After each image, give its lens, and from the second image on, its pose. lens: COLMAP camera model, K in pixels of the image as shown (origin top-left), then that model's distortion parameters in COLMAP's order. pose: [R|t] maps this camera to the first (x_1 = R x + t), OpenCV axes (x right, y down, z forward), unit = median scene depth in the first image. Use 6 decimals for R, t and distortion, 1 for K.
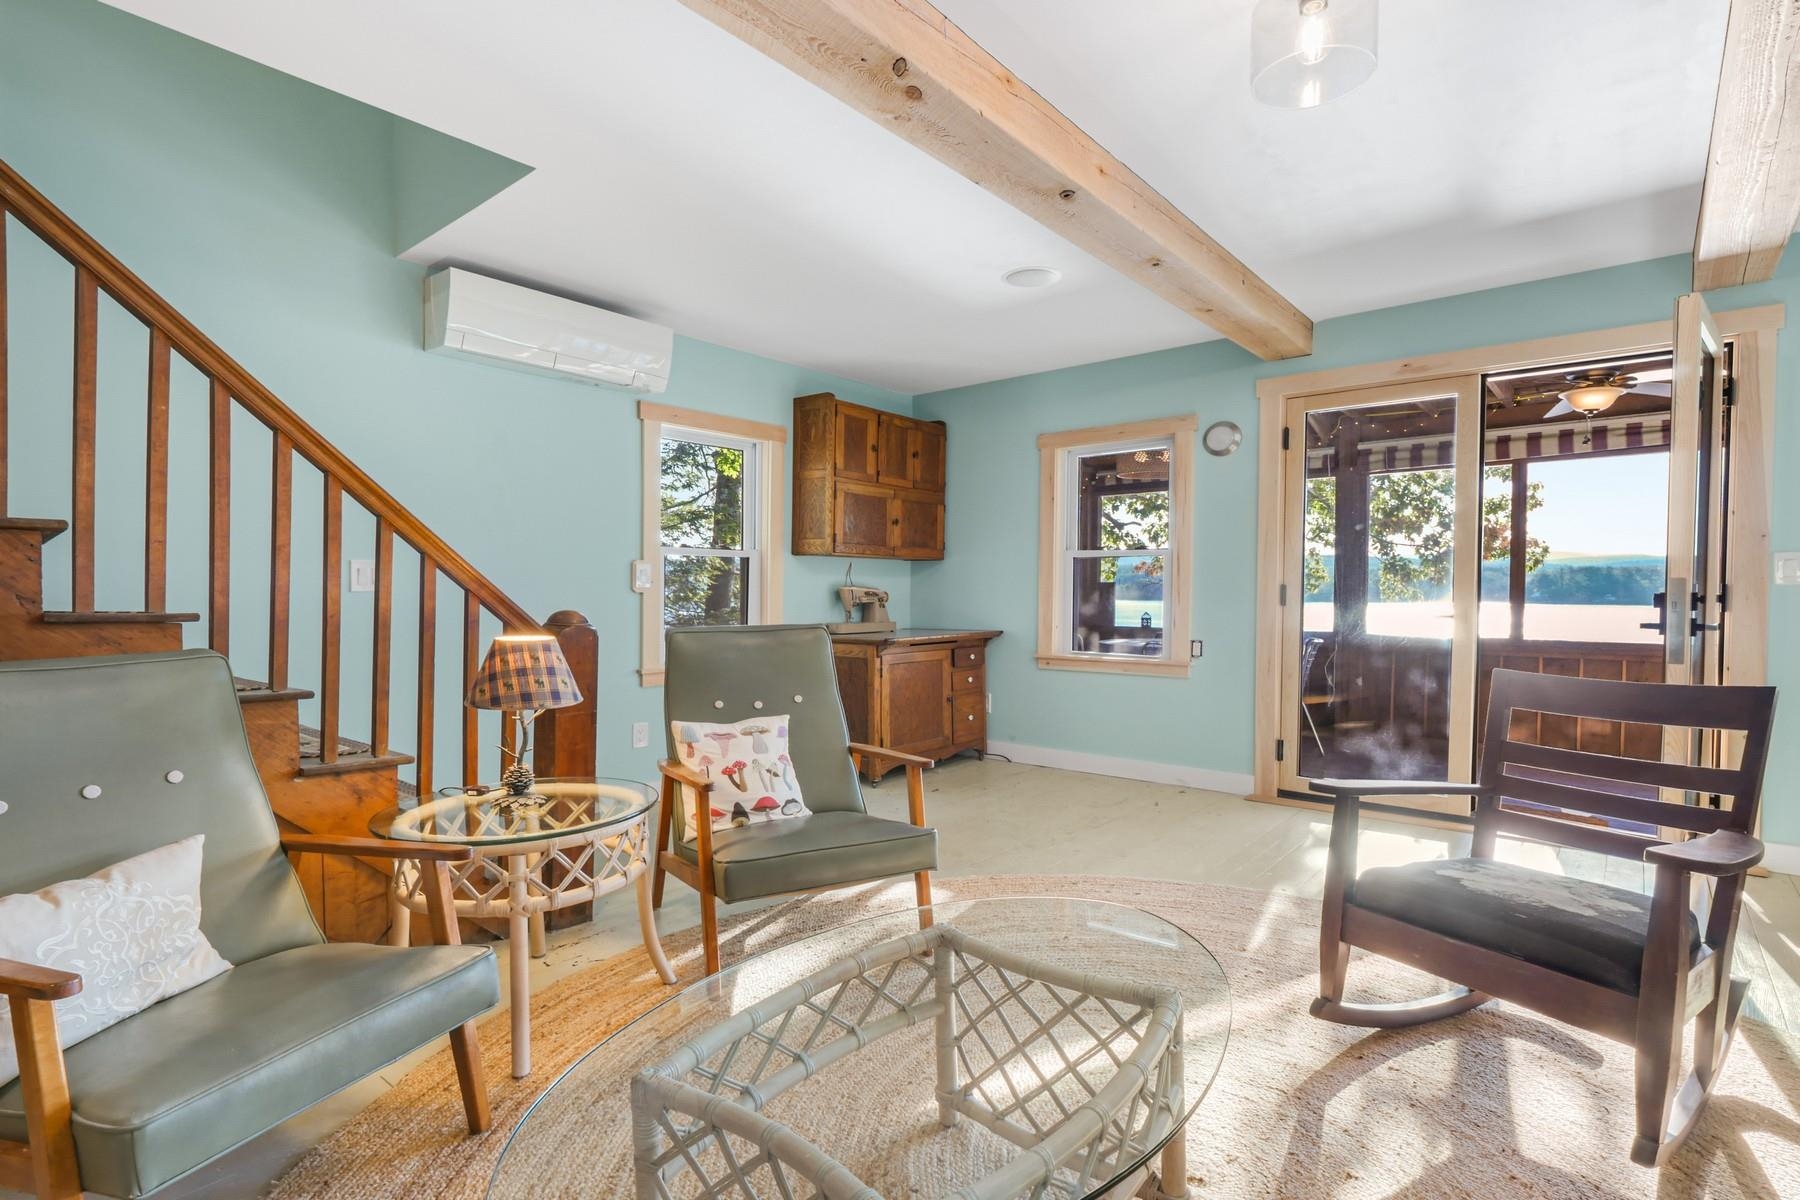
lens RADIAL K [[888.0, 0, 909.1], [0, 888.0, 620.4], [0, 0, 1]] dist [-0.001443, -0.004016]
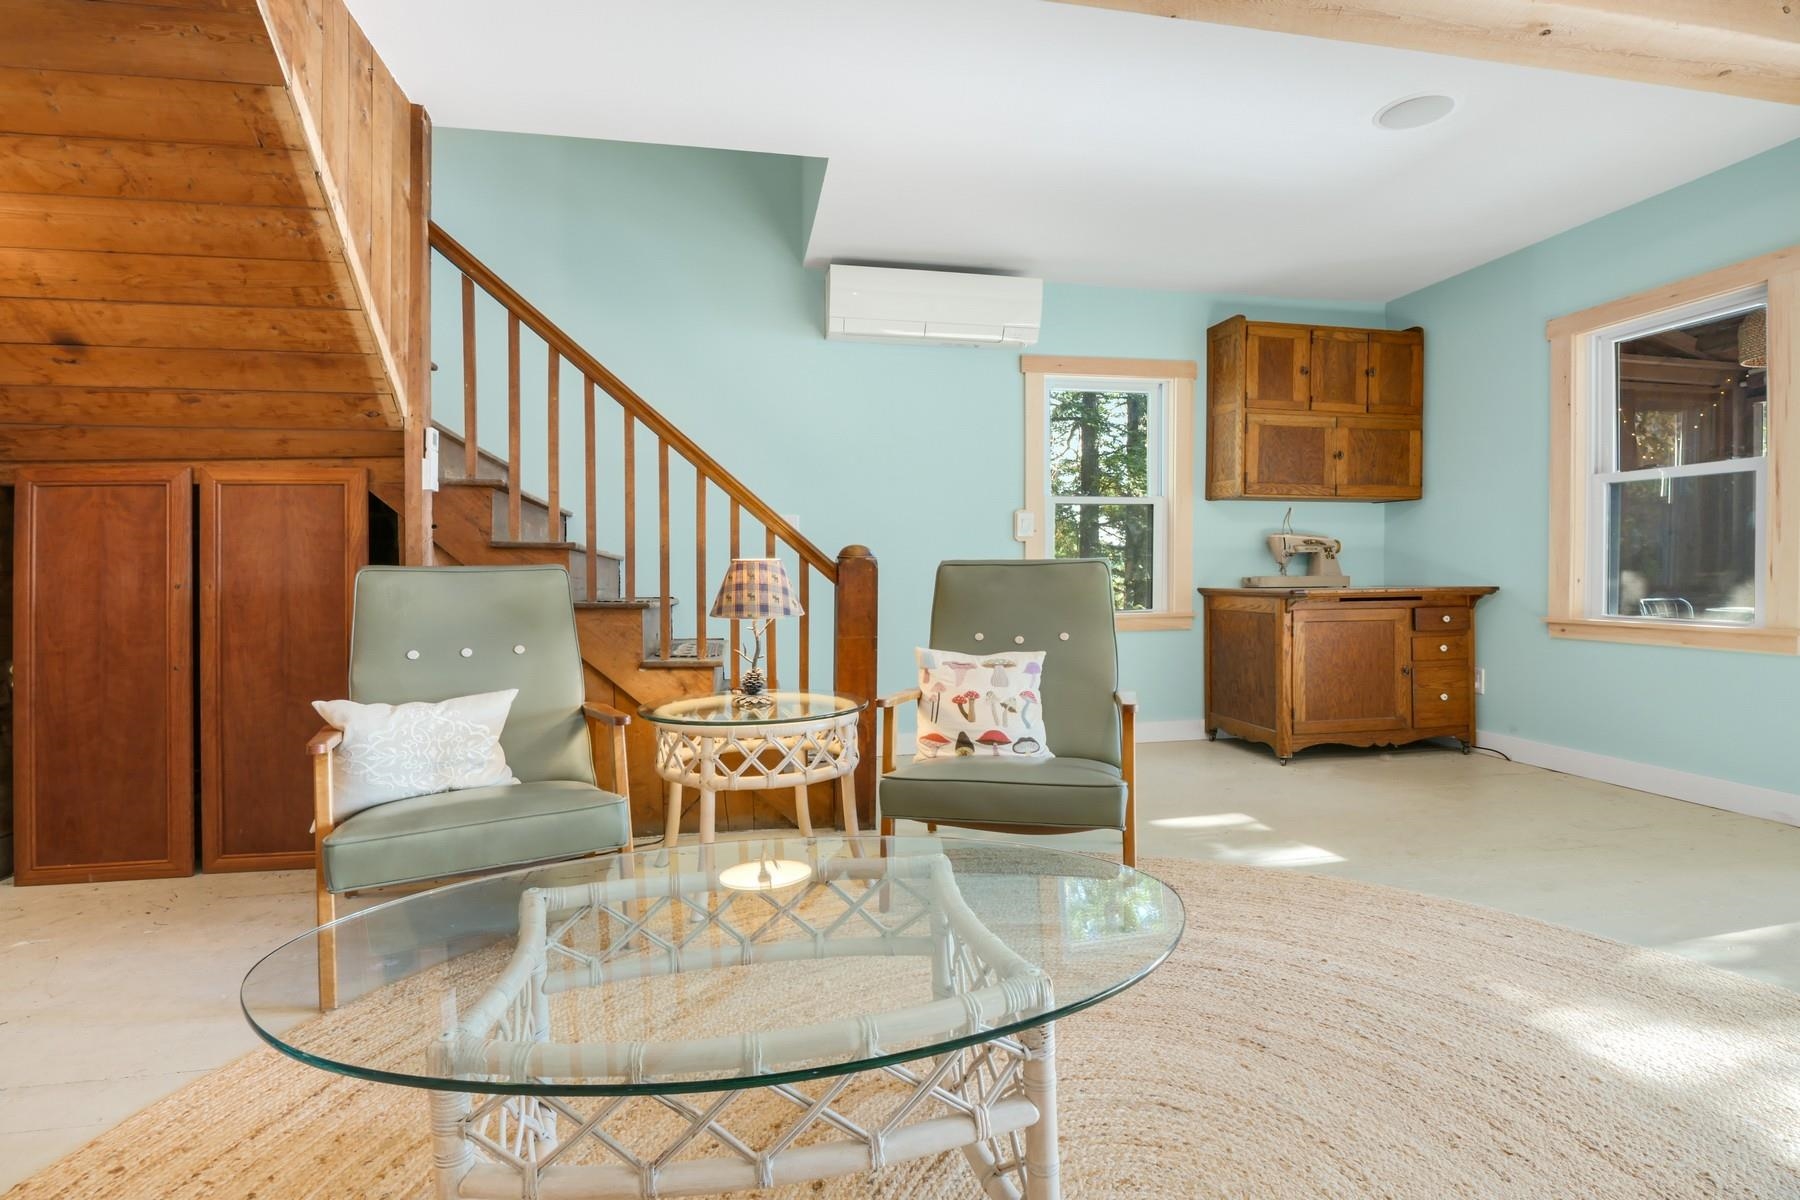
lens RADIAL K [[888.0, 0, 894.5], [0, 888.0, 584.4], [0, 0, 1]] dist [-0.001443, -0.004016]
pose [[0.777347, 0.004350, -0.629057, 0.240603], [-0.014406, 0.999837, -0.010888, 0.033725], [0.628907, 0.017526, 0.777283, 0.112942]]
